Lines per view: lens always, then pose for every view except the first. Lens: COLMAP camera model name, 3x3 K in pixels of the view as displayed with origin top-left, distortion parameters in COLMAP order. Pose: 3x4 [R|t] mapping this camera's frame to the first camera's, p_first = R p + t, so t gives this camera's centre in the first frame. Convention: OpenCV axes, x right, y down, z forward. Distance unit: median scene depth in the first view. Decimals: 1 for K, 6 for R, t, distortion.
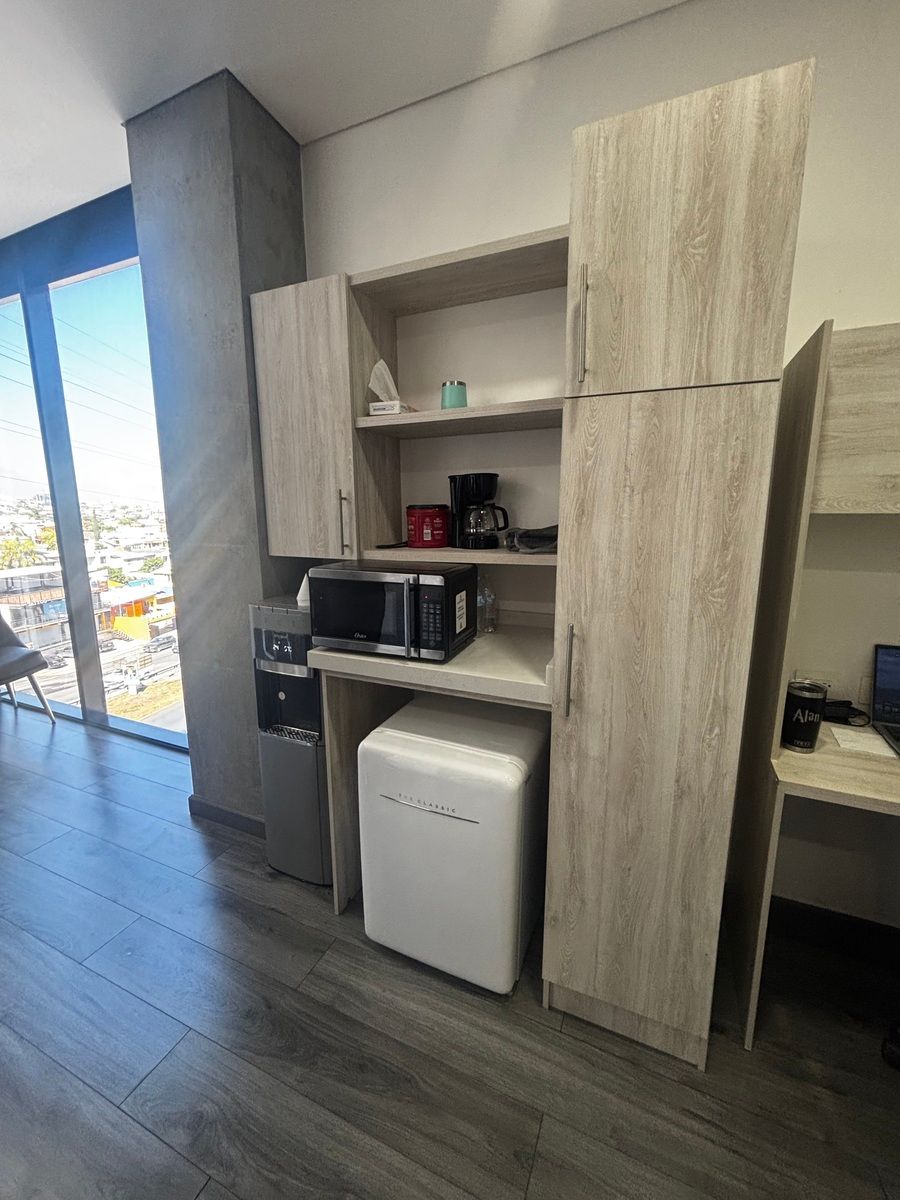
lens RADIAL K [[490.6, 0, 452.2], [0, 490.6, 600.9], [0, 0, 1]] dist [-0.002883, -0.000135]
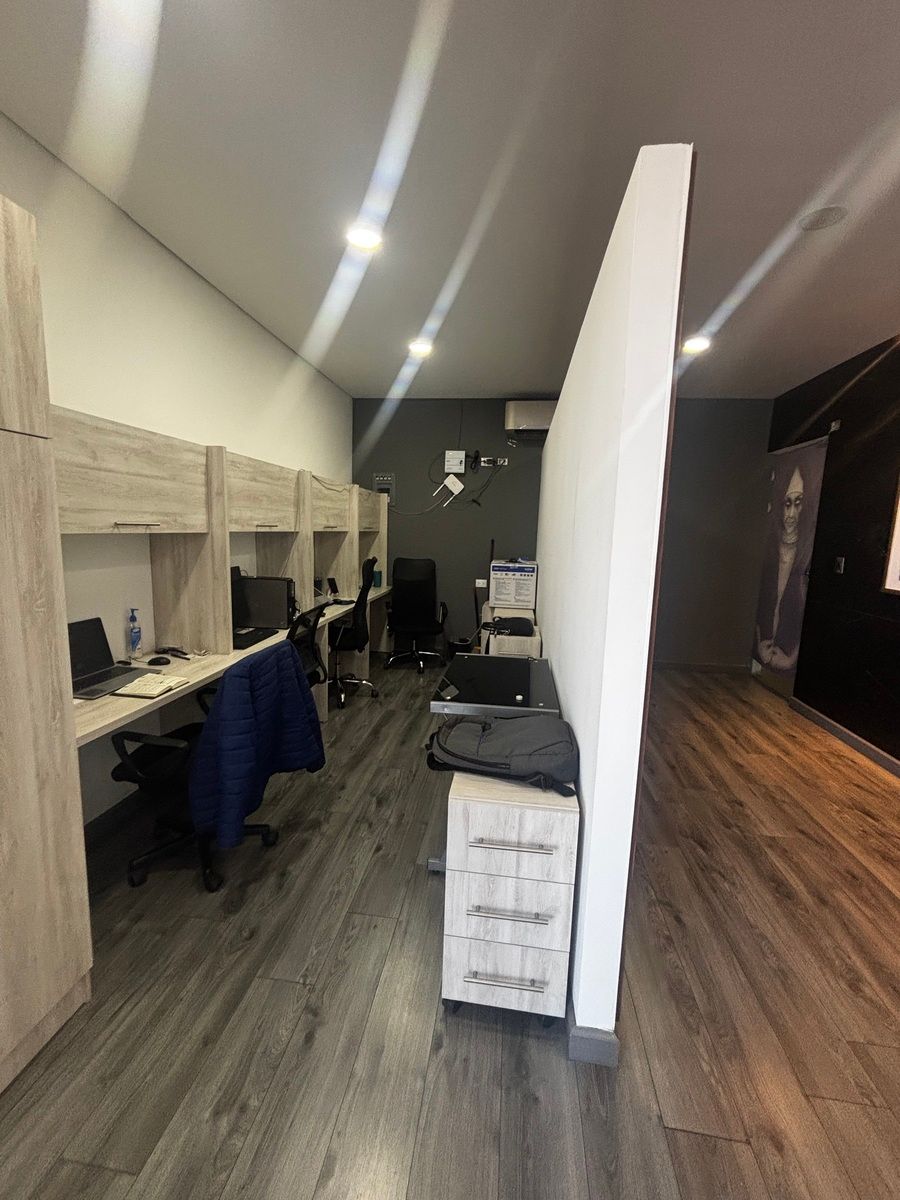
lens RADIAL K [[485.7, 0, 456.1], [0, 485.7, 597.4], [0, 0, 1]] dist [-0.001342, 0.000123]
pose [[-0.289446, -0.144465, 0.946230, -0.668764], [0.136678, 0.972178, 0.190235, -0.089956], [-0.947386, 0.184392, -0.261648, 0.255893]]
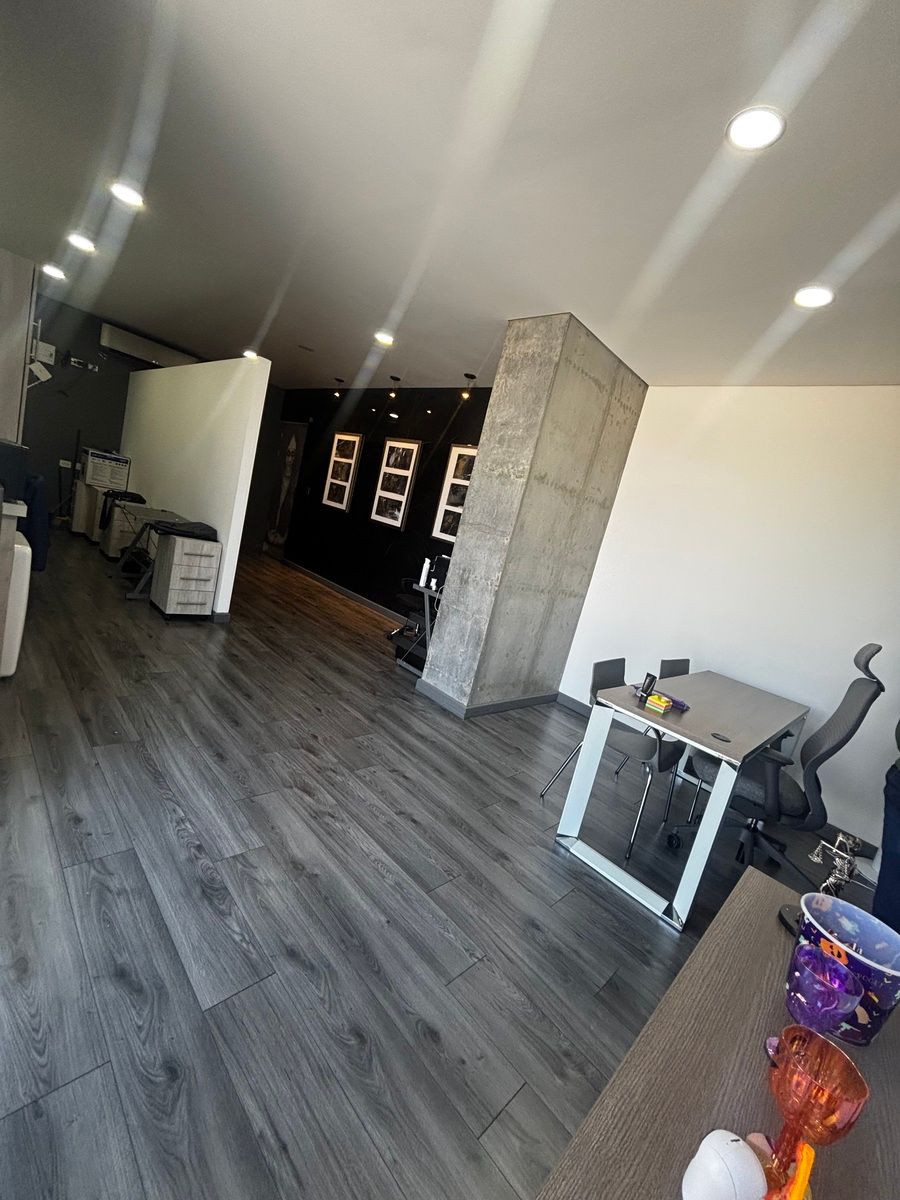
lens RADIAL K [[490.6, 0, 452.2], [0, 490.6, 600.9], [0, 0, 1]] dist [-0.002883, -0.000135]
pose [[-0.910154, -0.275414, 0.309462, -2.254793], [-0.172467, 0.931099, 0.321418, -0.364870], [-0.376663, 0.239168, -0.894944, 2.147332]]
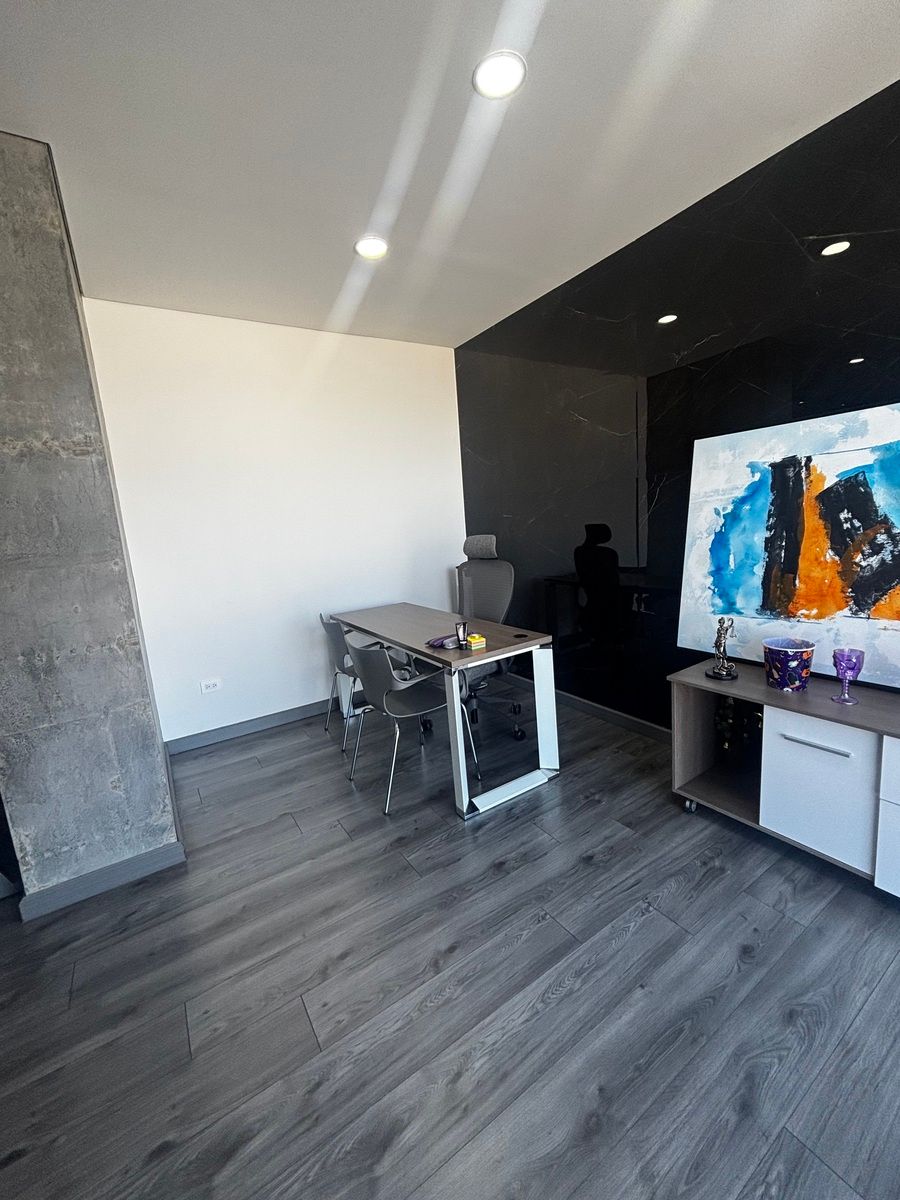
lens RADIAL K [[488.8, 0, 449.8], [0, 488.8, 600.4], [0, 0, 1]] dist [0.000947, -0.000125]
pose [[-0.540621, 0.183084, -0.821102, -1.004707], [-0.067619, 0.963417, 0.259338, -0.242727], [0.838544, 0.195726, -0.508464, 1.323840]]
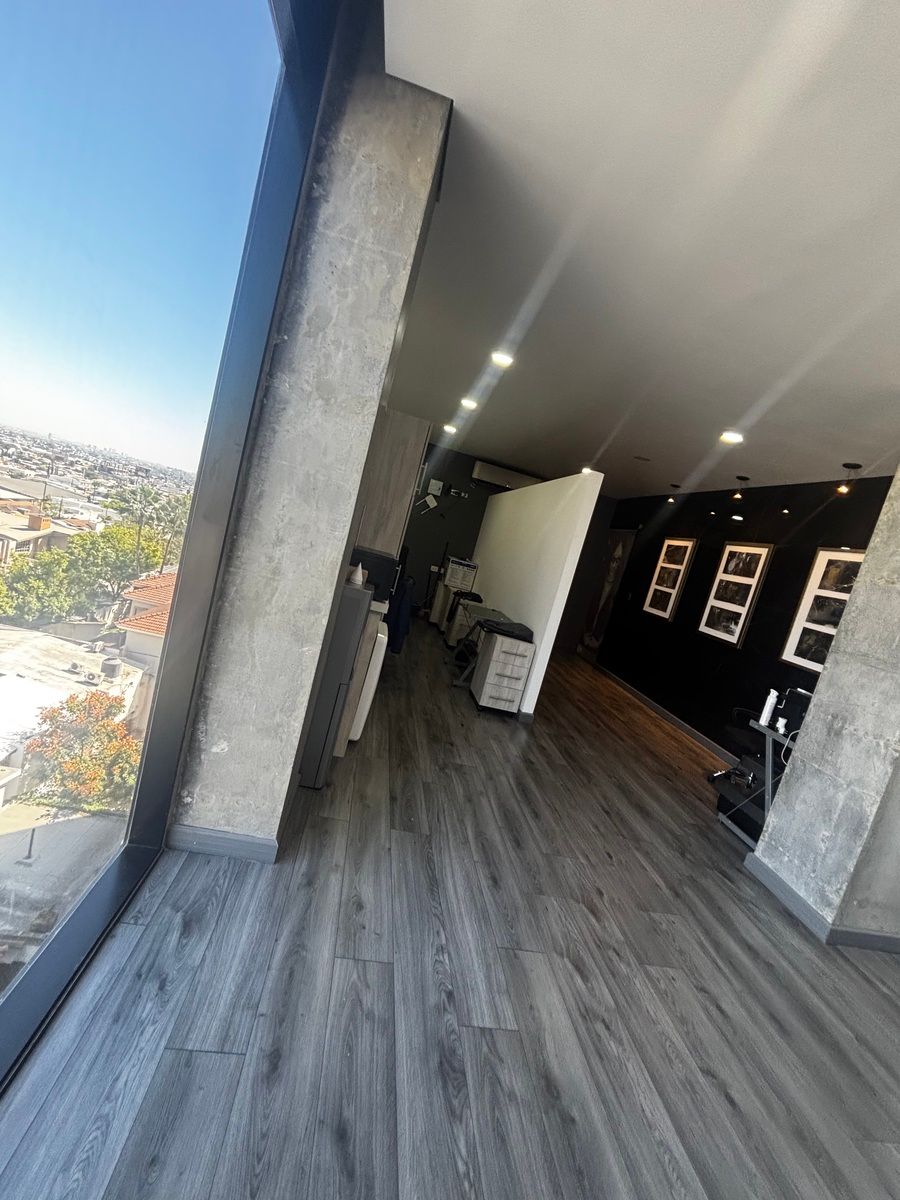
lens RADIAL K [[488.8, 0, 448.1], [0, 488.8, 603.5], [0, 0, 1]] dist [-0.000132, 0.000256]
pose [[-0.507846, -0.247081, 0.825253, -2.137386], [-0.108018, 0.968688, 0.223553, -0.369664], [-0.854648, 0.024388, -0.518634, 1.968912]]
